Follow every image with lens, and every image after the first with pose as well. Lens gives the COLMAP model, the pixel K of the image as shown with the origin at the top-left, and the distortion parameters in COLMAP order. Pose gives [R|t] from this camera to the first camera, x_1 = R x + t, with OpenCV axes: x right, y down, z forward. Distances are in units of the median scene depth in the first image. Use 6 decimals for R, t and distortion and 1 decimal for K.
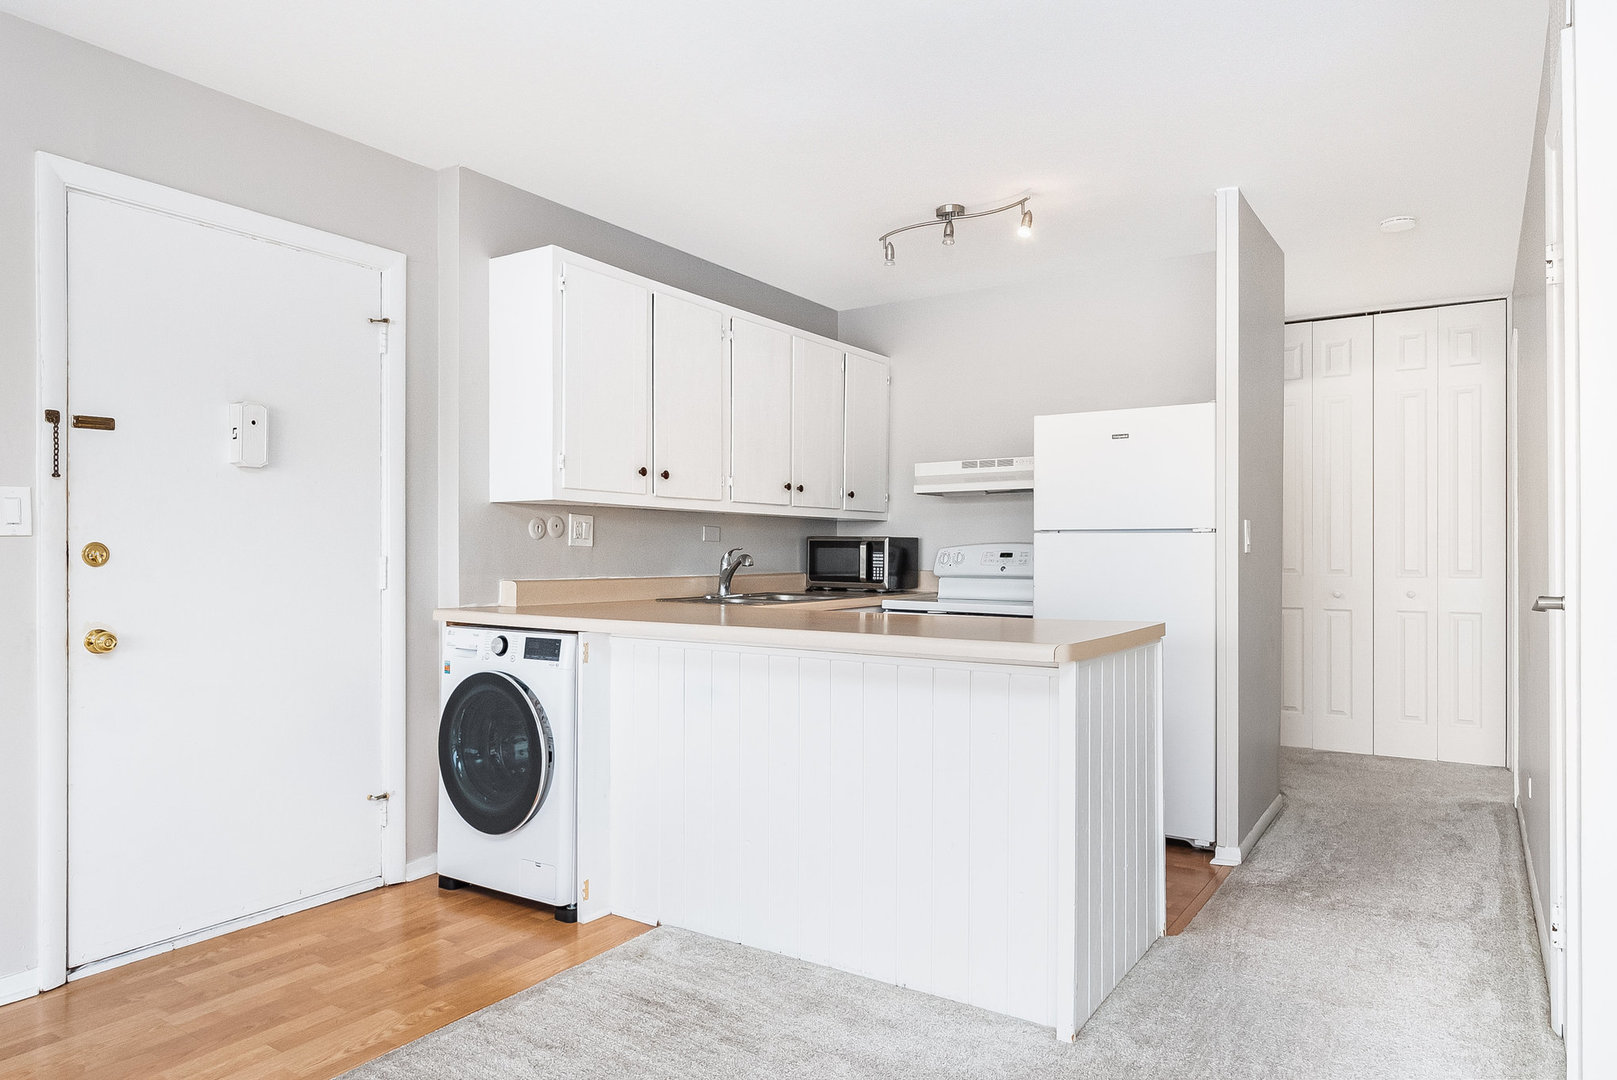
lens RADIAL K [[1029.0, 0, 808.4], [0, 1029.0, 550.8], [0, 0, 1]] dist [-0.005018, 0.000769]
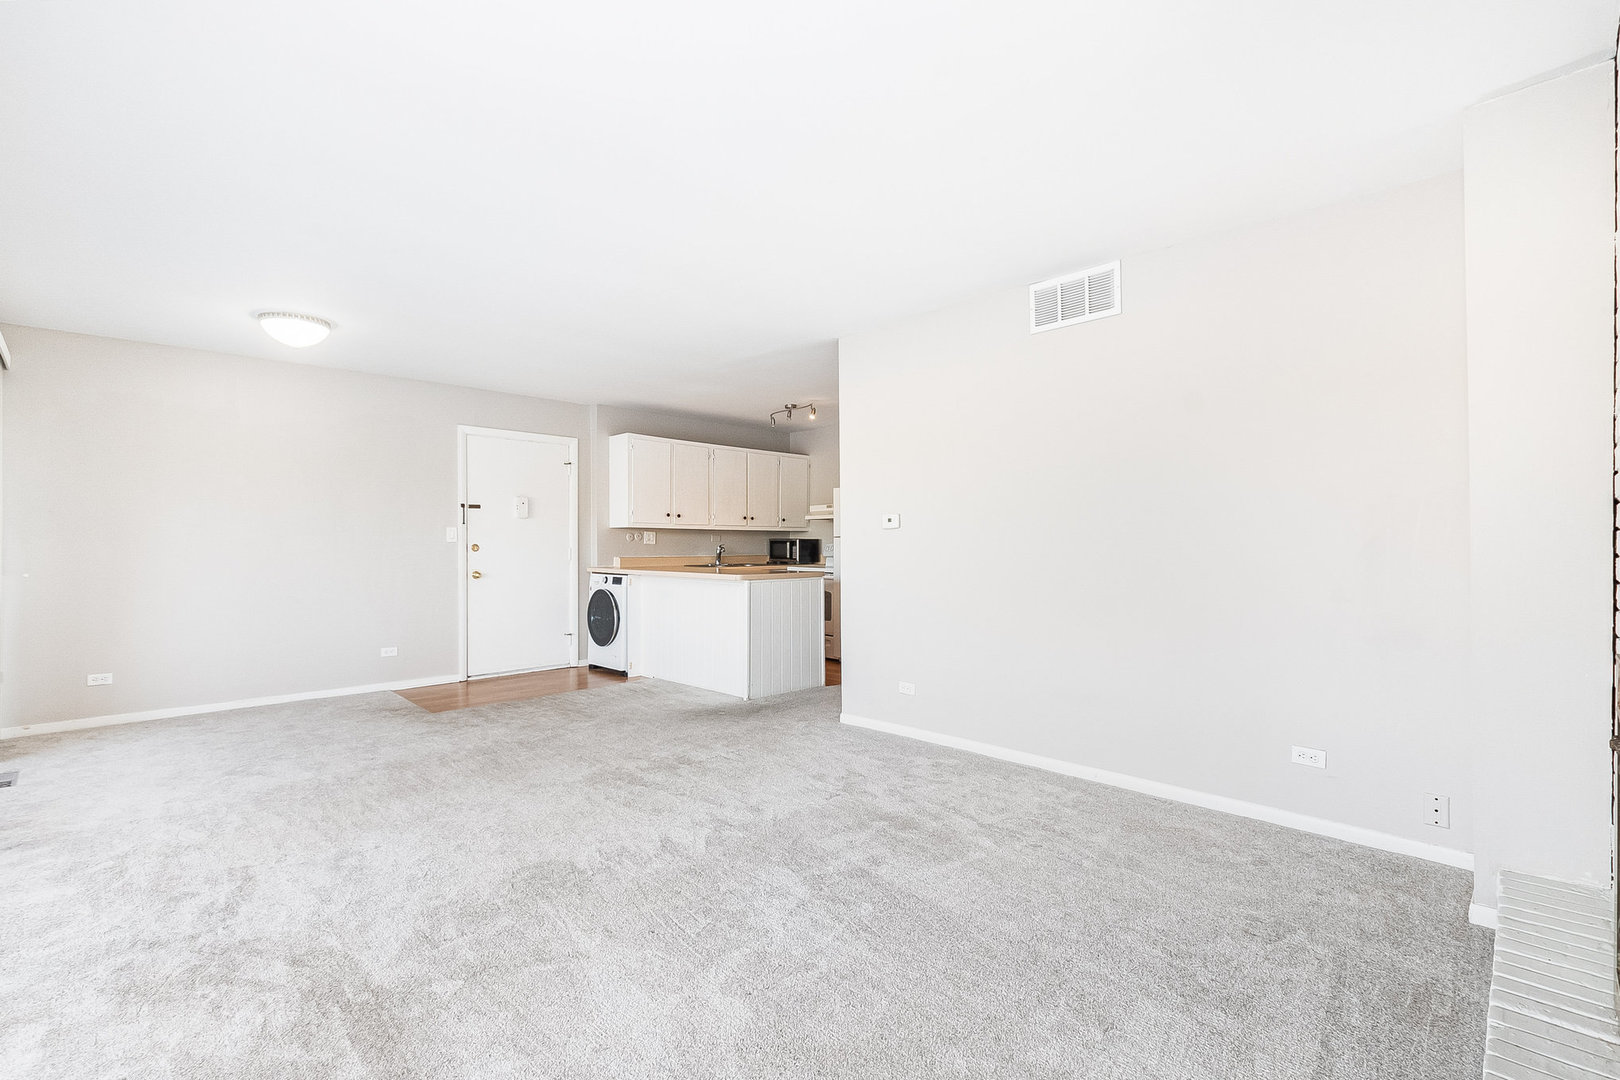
lens RADIAL K [[727.5, 0, 811.5], [0, 727.5, 543.2], [0, 0, 1]] dist [-0.010035, 0.000027]
pose [[0.979545, -0.002548, -0.201208, 0.570012], [0.002678, 0.999996, 0.000373, -0.006018], [0.201206, -0.000904, 0.979549, -0.726877]]
